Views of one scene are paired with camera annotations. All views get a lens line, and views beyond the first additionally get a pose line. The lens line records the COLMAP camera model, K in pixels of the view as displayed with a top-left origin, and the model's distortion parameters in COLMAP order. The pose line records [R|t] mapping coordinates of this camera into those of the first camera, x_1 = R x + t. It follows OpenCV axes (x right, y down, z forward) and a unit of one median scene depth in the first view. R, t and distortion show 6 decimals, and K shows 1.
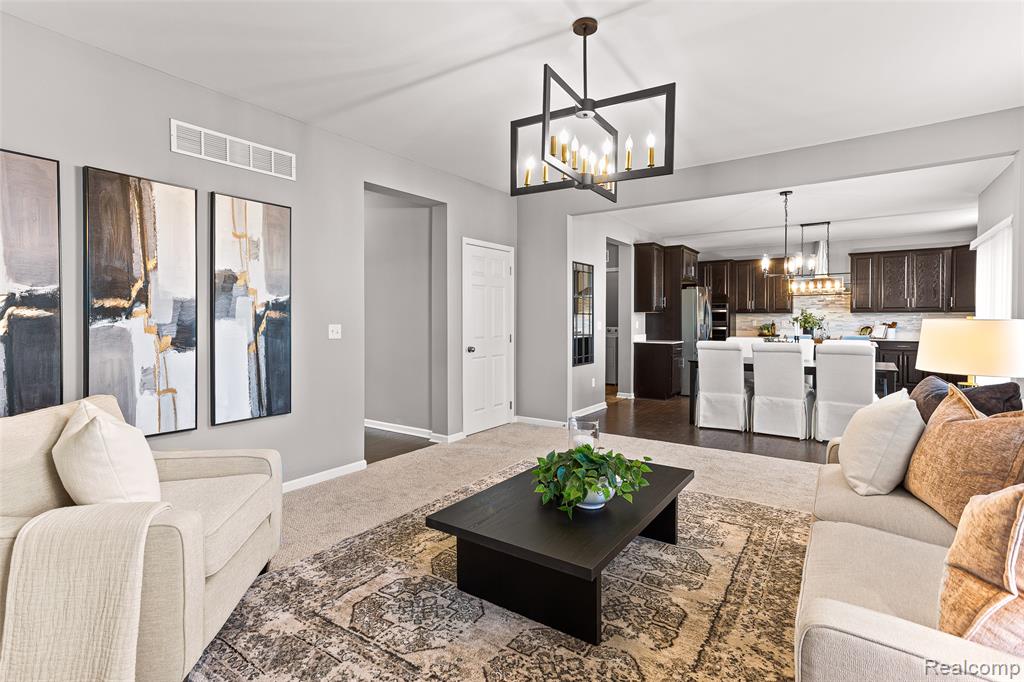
lens RADIAL K [[491.6, 0, 505.9], [0, 491.6, 327.2], [0, 0, 1]] dist [-0.019022, 0.024480]
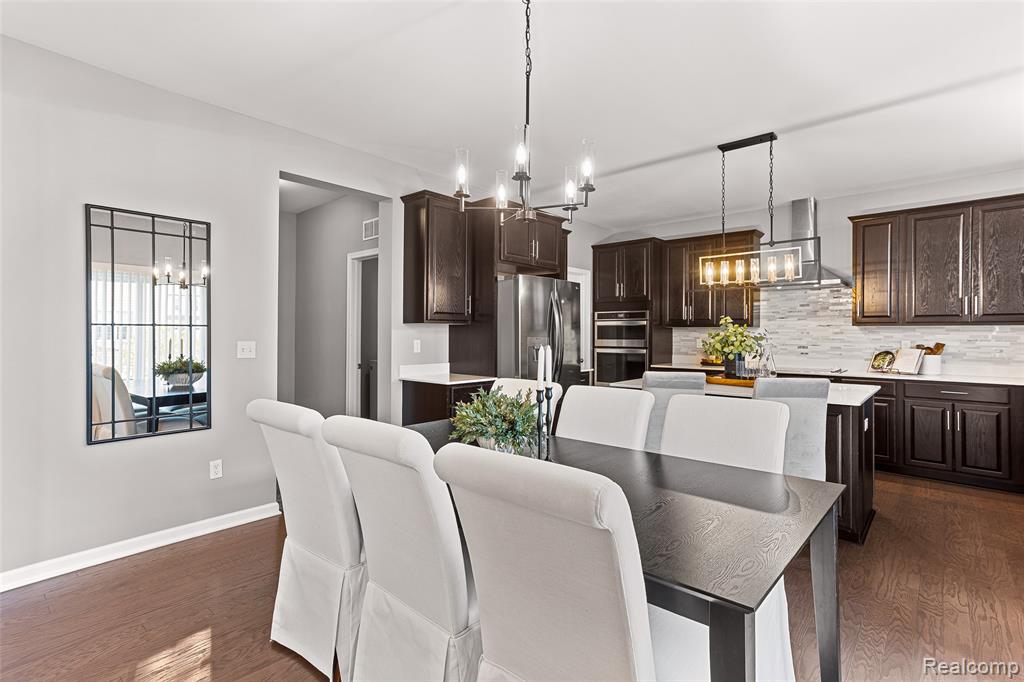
lens RADIAL K [[491.6, 0, 505.9], [0, 491.6, 327.2], [0, 0, 1]] dist [-0.019022, 0.024480]
pose [[0.995362, 0.000236, -0.096198, 0.255644], [-0.003371, 0.999468, -0.032429, -0.005965], [0.096139, 0.032603, 0.994834, 0.290172]]
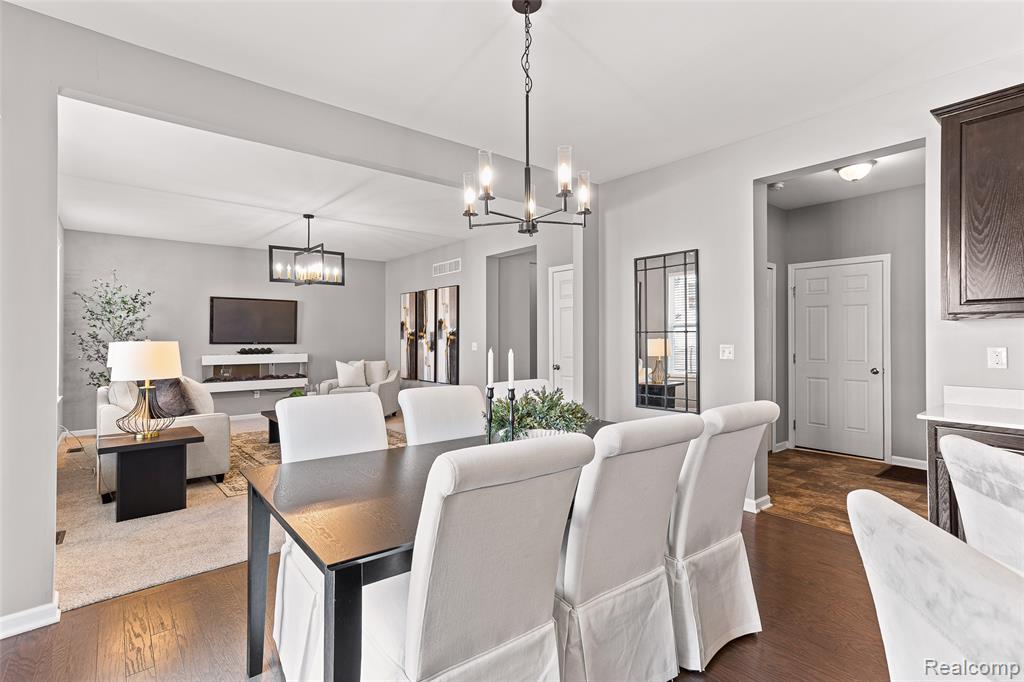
lens RADIAL K [[491.6, 0, 505.9], [0, 491.6, 327.2], [0, 0, 1]] dist [-0.019022, 0.024480]
pose [[-0.263295, -0.021273, -0.964481, 1.951647], [-0.014805, 0.999728, -0.018009, -0.044227], [0.964602, 0.009537, -0.263538, 2.270783]]
